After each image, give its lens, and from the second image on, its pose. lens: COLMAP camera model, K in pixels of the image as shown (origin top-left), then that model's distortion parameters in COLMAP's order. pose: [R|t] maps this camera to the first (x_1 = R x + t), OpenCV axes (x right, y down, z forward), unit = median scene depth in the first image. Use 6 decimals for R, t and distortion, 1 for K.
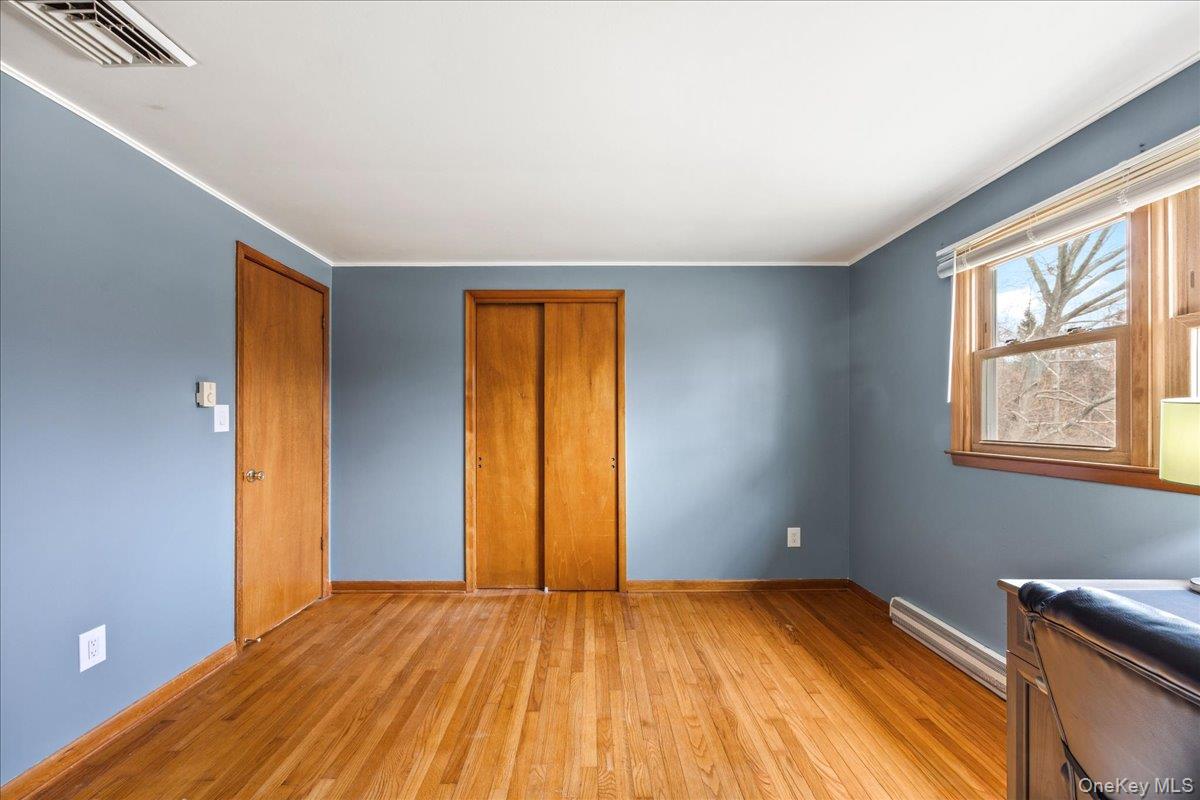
lens RADIAL K [[562.4, 0, 656.6], [0, 562.4, 420.3], [0, 0, 1]] dist [-0.001690, -0.000306]
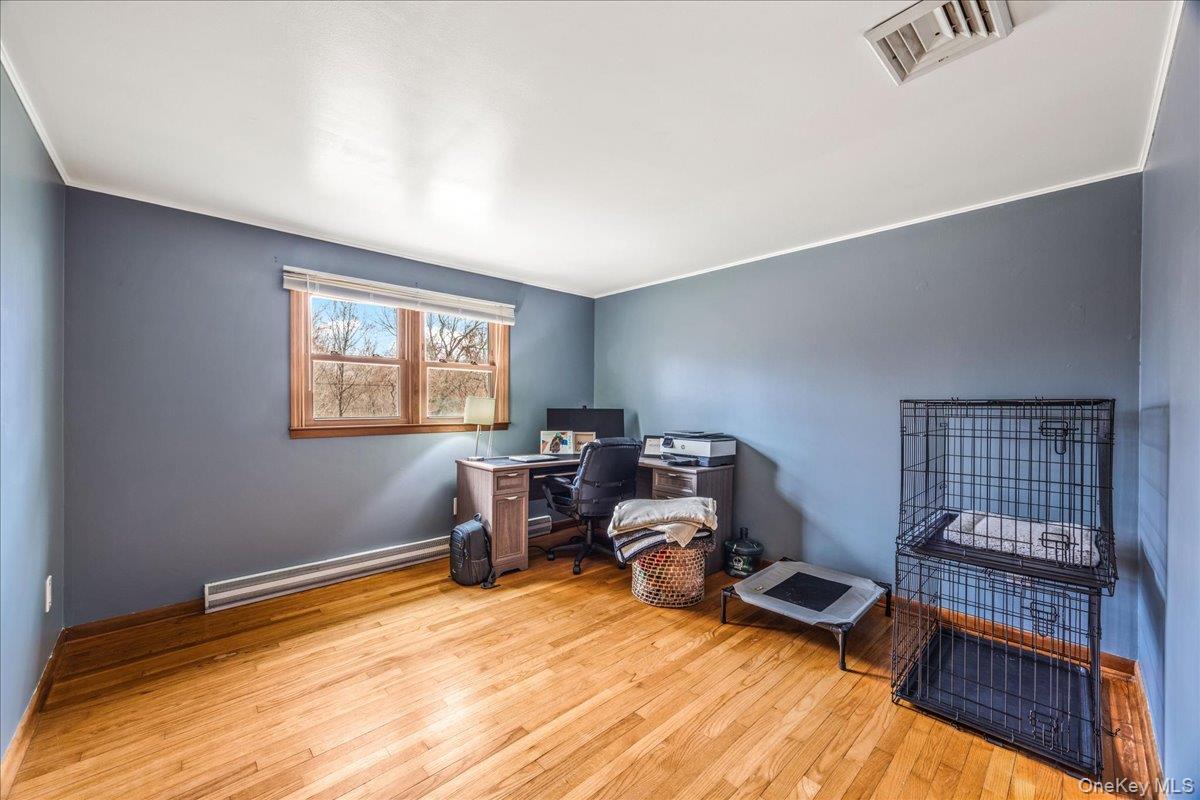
lens RADIAL K [[456.4, 0, 594.5], [0, 456.4, 403.0], [0, 0, 1]] dist [-0.002342, -0.000214]
pose [[-0.668537, -0.001146, 0.743678, -0.766058], [-0.003025, 0.999995, -0.001179, -0.002141], [-0.743673, -0.003037, -0.668537, 1.290069]]
